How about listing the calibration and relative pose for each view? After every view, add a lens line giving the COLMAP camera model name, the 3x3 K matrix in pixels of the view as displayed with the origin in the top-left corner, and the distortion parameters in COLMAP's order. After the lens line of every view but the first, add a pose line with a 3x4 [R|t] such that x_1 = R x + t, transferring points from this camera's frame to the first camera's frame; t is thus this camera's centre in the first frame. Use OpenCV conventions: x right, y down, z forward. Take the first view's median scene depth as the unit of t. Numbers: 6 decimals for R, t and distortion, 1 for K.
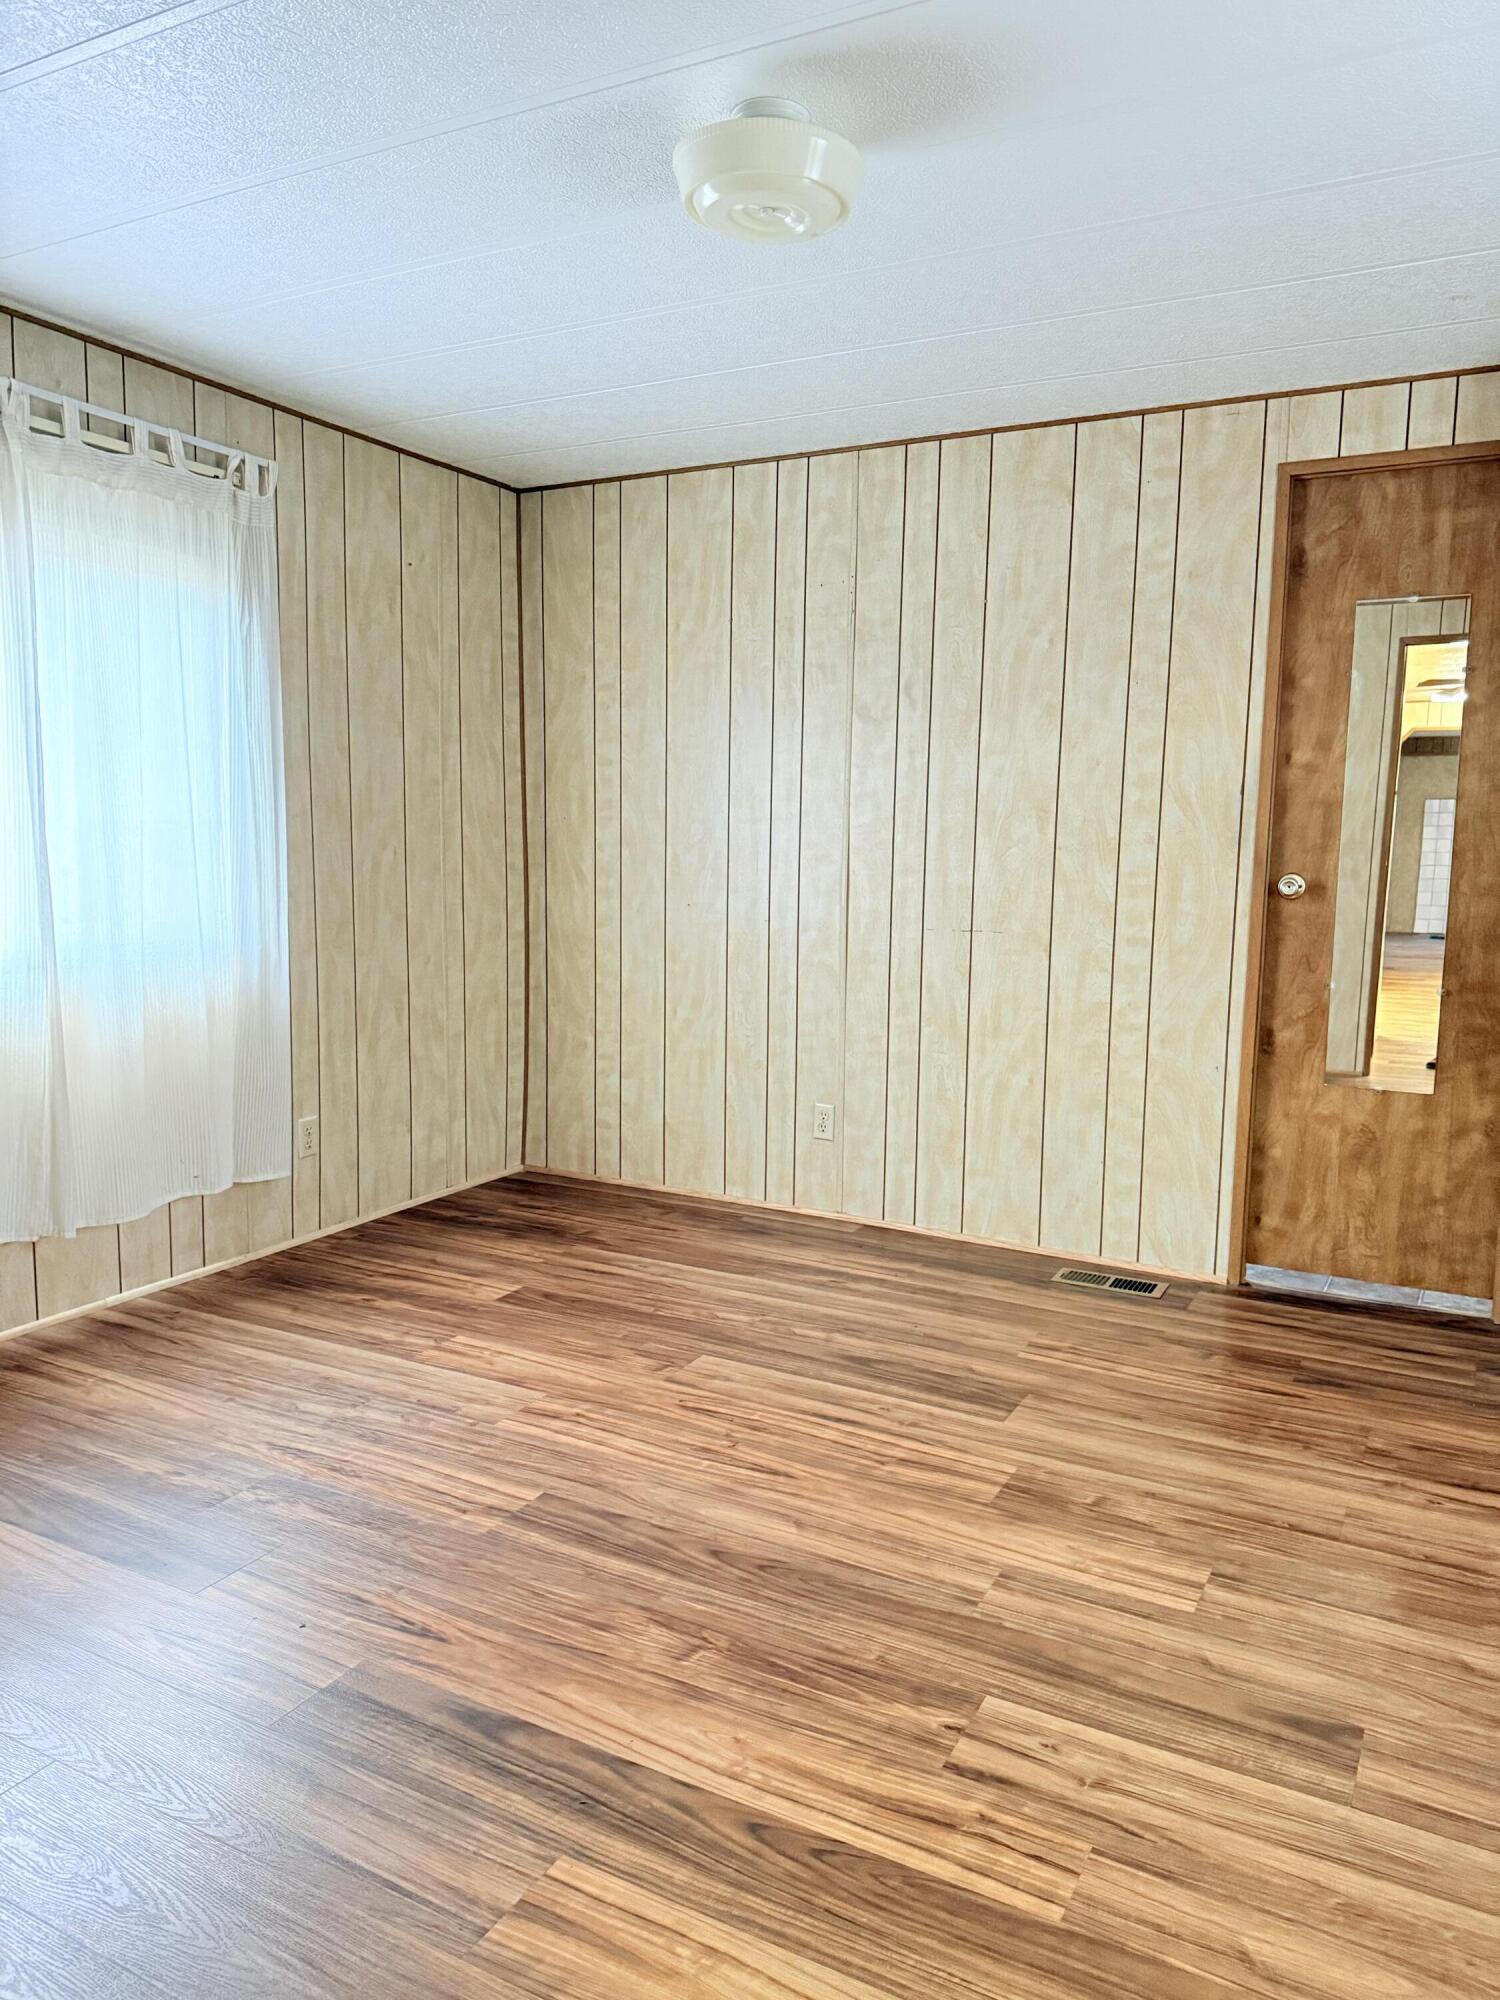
lens RADIAL K [[1392.4, 0, 732.6], [0, 1392.4, 1007.4], [0, 0, 1]] dist [0.171639, -0.346968]
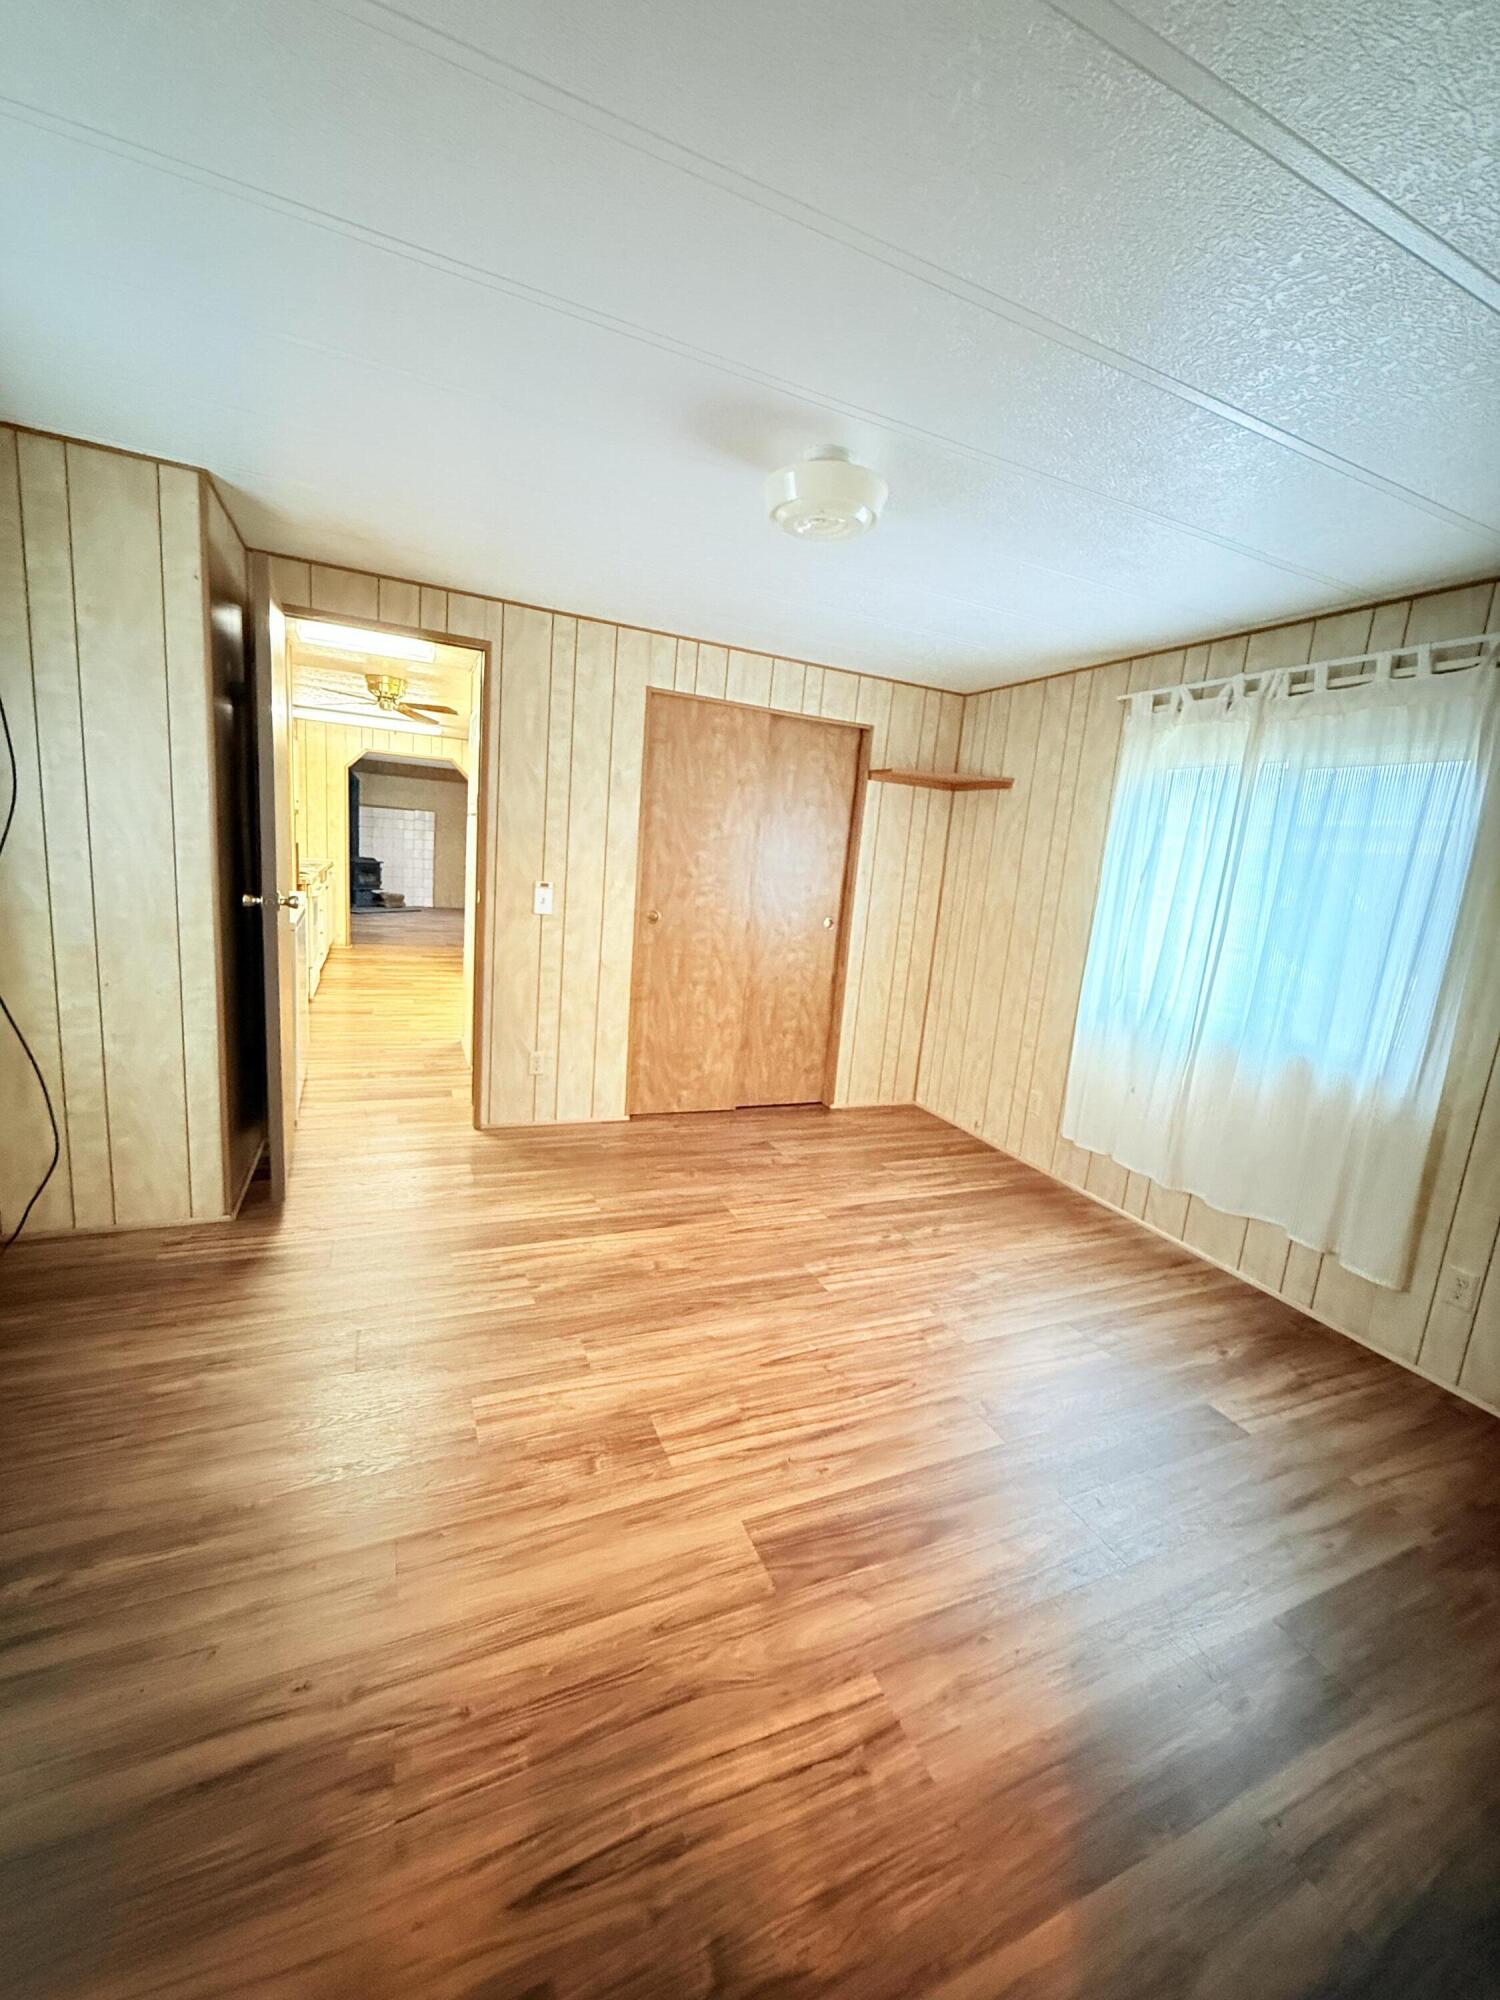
lens RADIAL K [[803.3, 0, 759.6], [0, 803.3, 986.9], [0, 0, 1]] dist [0.013966, 0.000016]
pose [[-0.596379, 0.061176, -0.800369, 0.728964], [-0.189505, 0.958176, 0.214444, -0.233422], [0.780013, 0.279563, -0.559843, 1.438433]]
